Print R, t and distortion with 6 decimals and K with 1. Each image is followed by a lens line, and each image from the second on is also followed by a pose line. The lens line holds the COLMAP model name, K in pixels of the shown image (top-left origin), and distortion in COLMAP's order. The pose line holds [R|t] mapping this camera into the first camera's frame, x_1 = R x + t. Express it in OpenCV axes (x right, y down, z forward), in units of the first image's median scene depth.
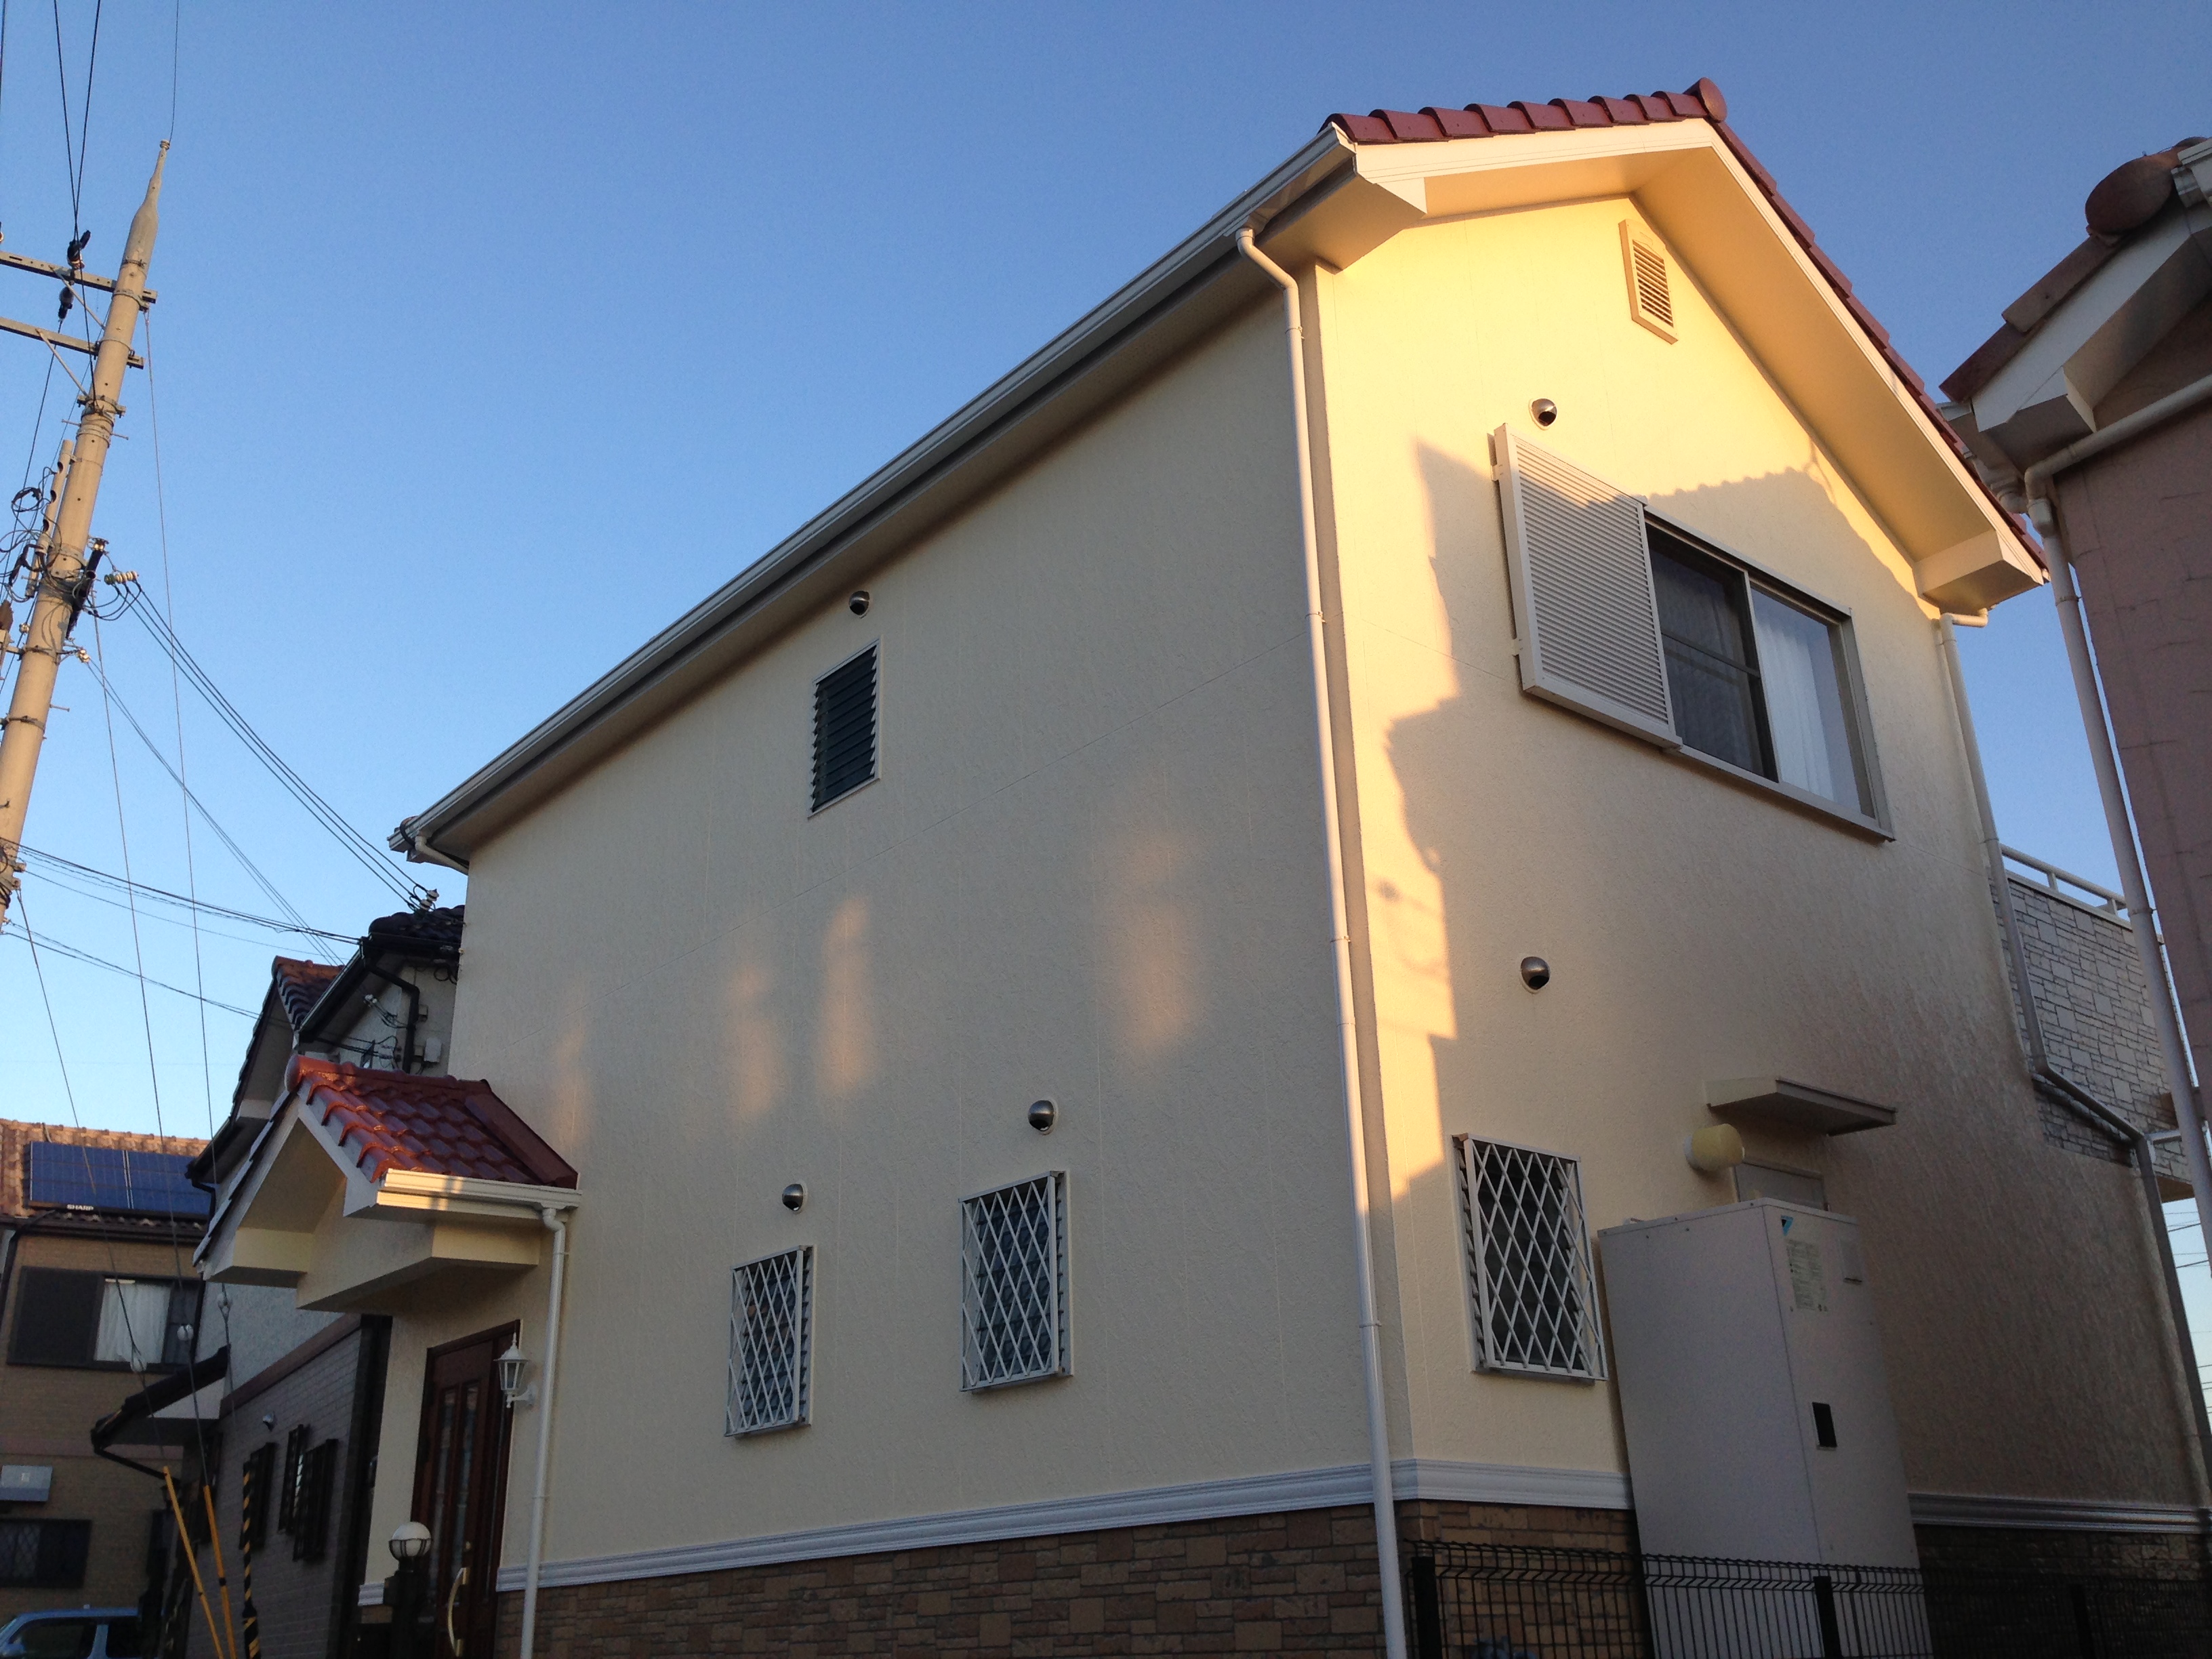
lens RADIAL K [[2049.5, 0, 1106.0], [0, 2049.5, 829.5], [0, 0, 1]] dist [0.133649, -0.227771]
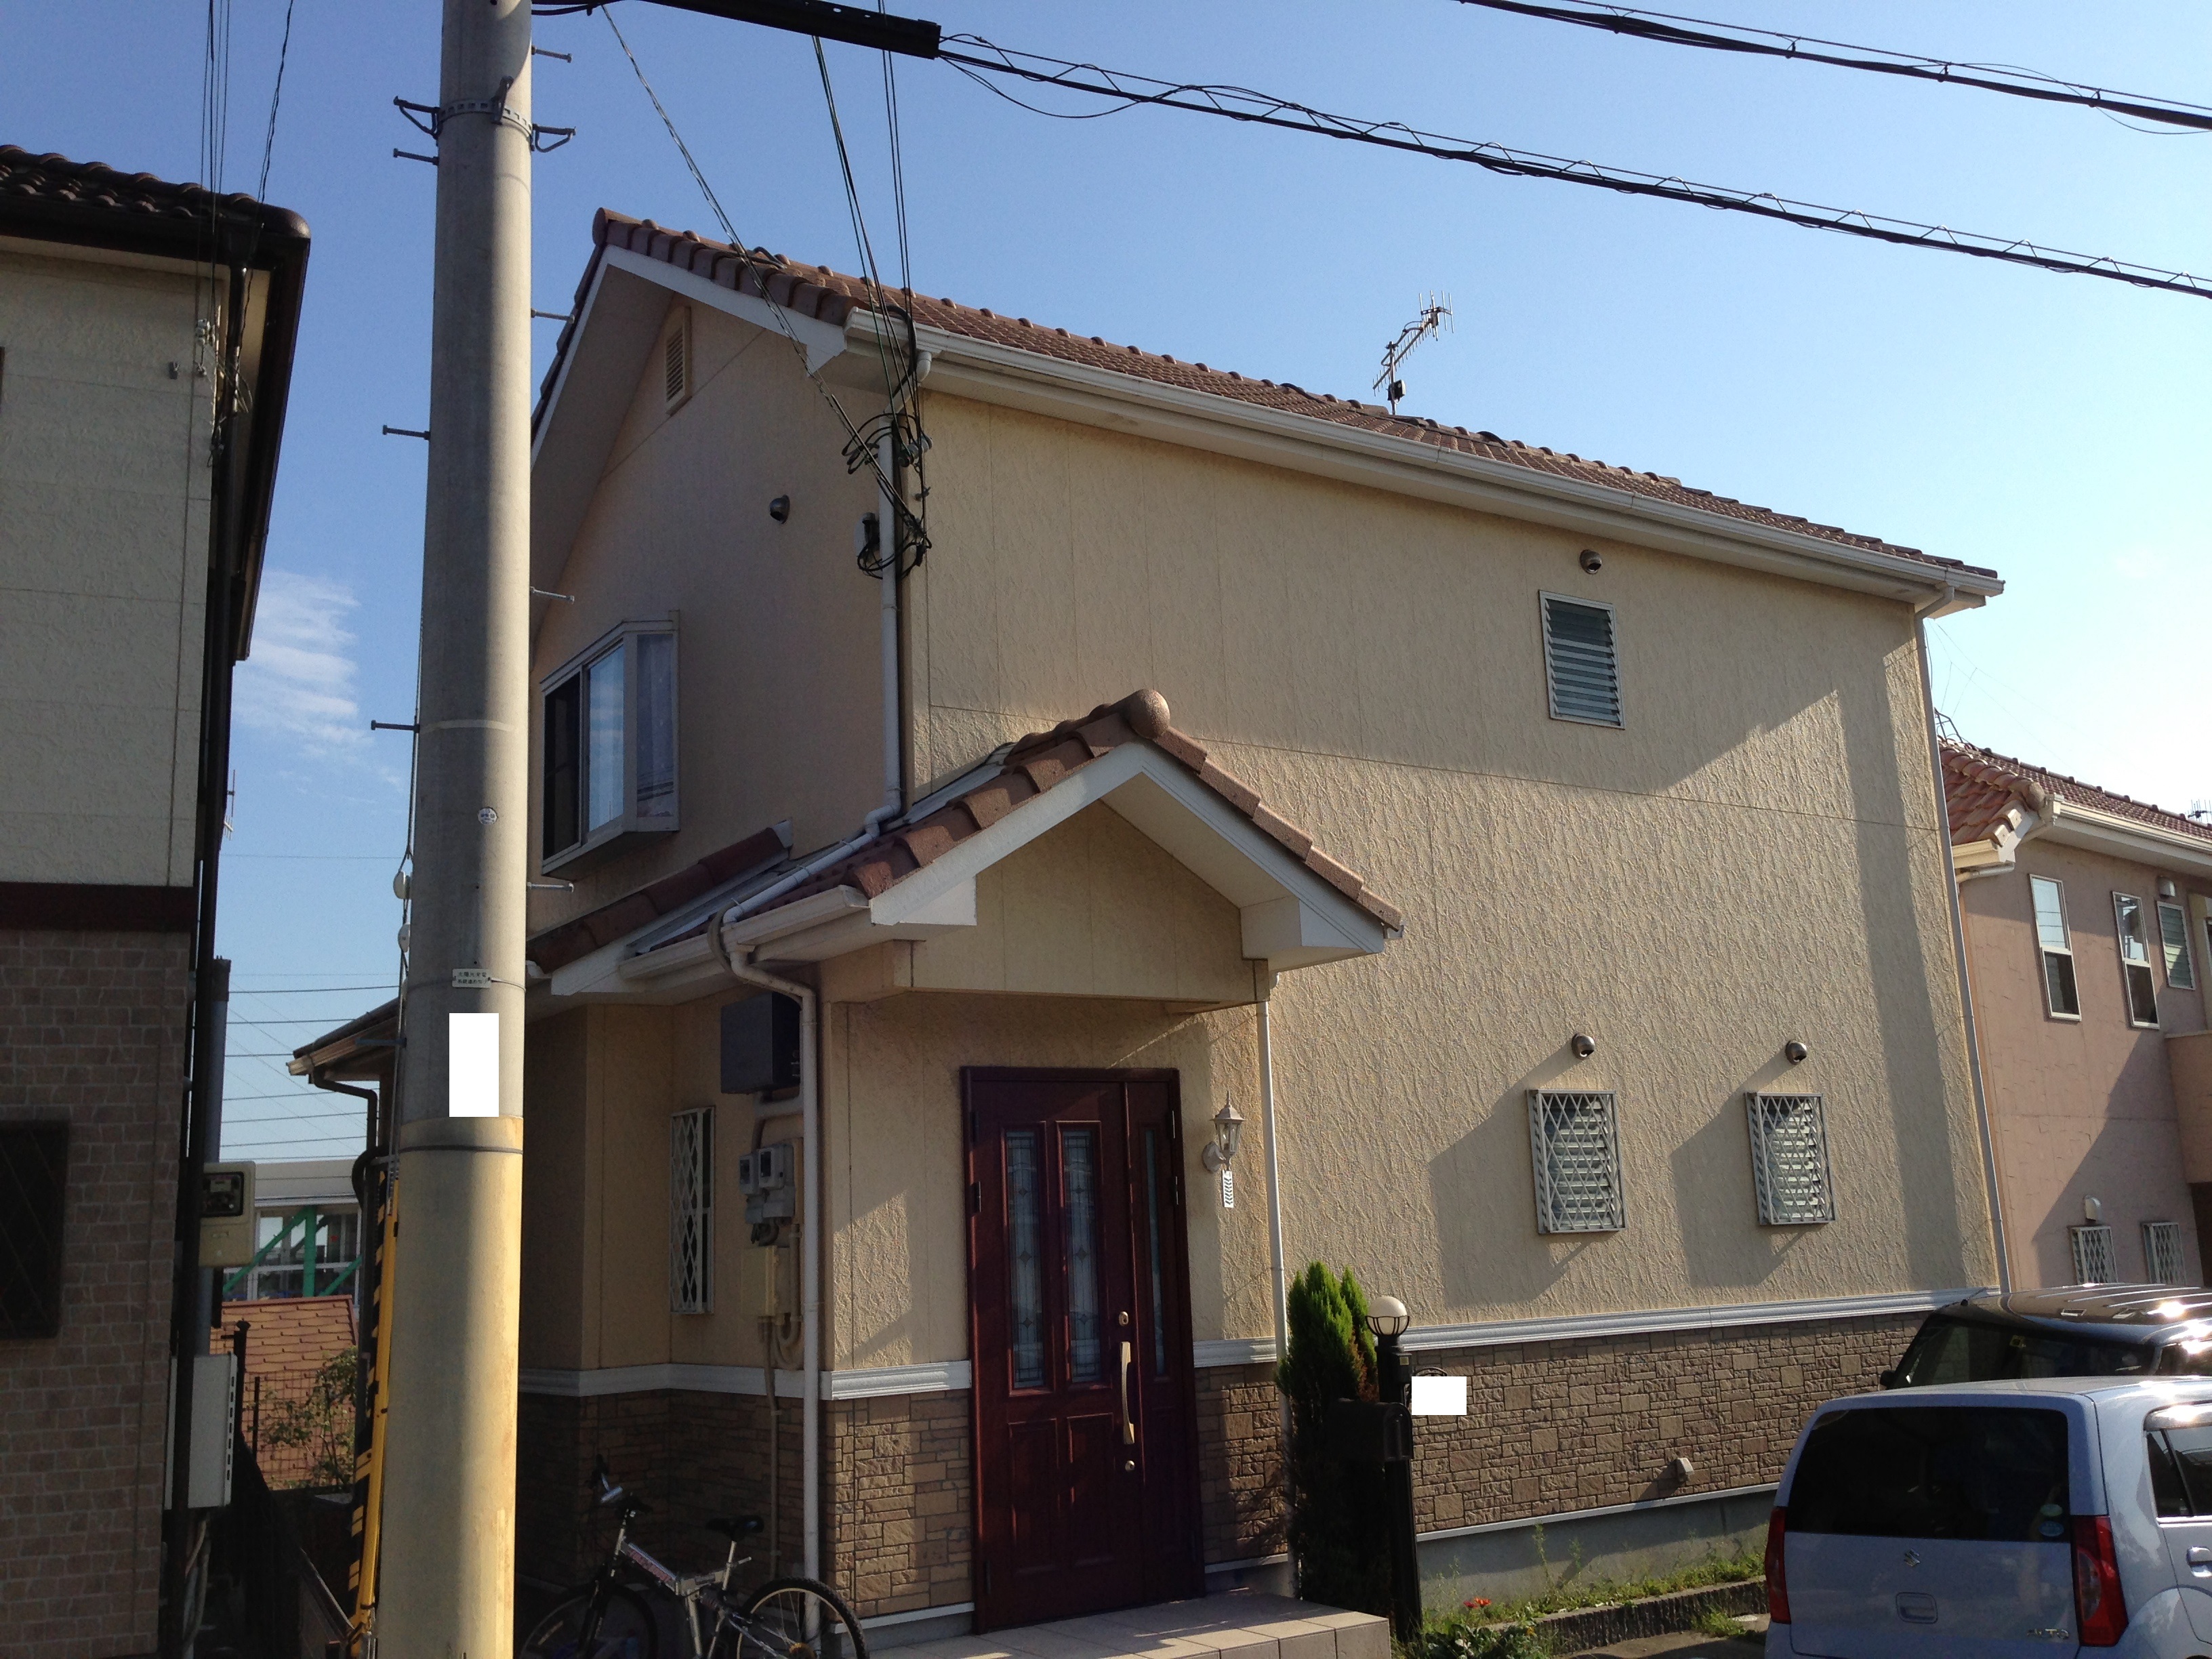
lens RADIAL K [[2073.7, 0, 1116.1], [0, 2073.7, 835.5], [0, 0, 1]] dist [0.121592, -0.190115]
pose [[0.097571, 0.211036, 0.972596, -1.646672], [-0.332636, 0.927974, -0.167983, 0.424280], [-0.937994, -0.307130, 0.160742, 1.290937]]
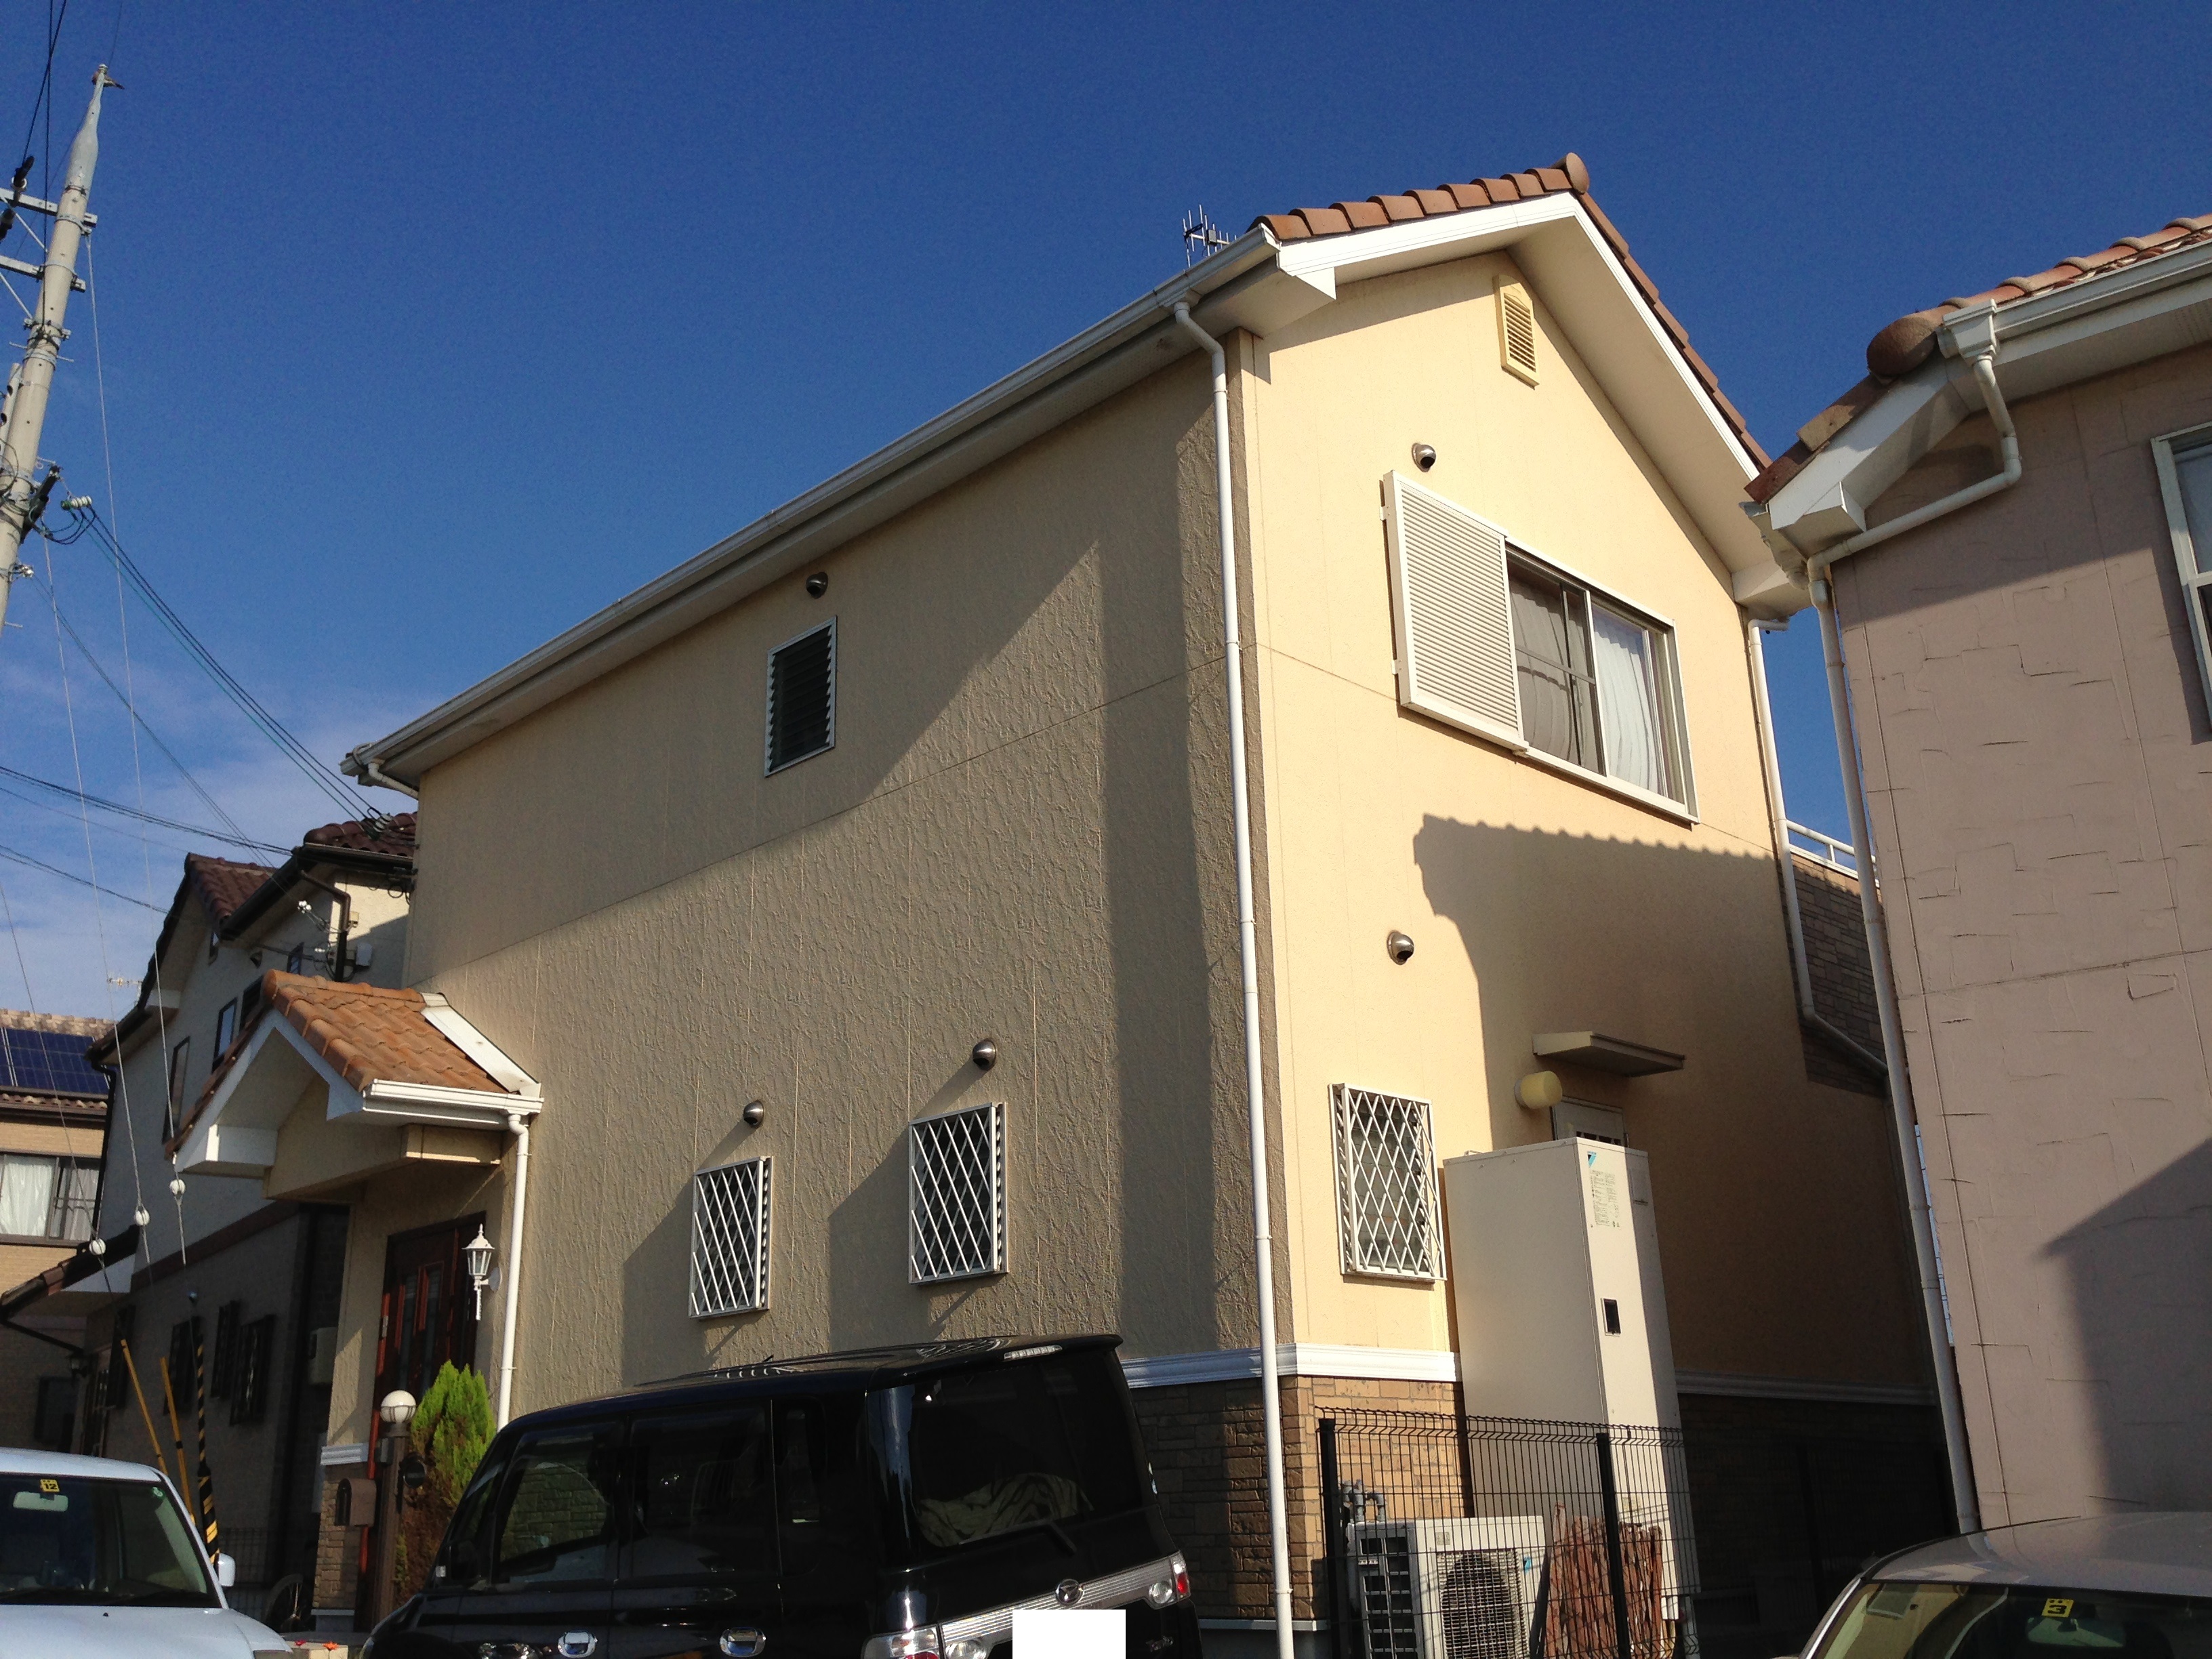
lens RADIAL K [[2018.1, 0, 1163.9], [0, 2018.1, 852.8], [0, 0, 1]] dist [0.120414, -0.163568]
pose [[0.994716, 0.027418, 0.098938, -0.046799], [-0.033865, 0.997370, 0.064075, -0.053724], [-0.096921, -0.067087, 0.993028, -0.152232]]
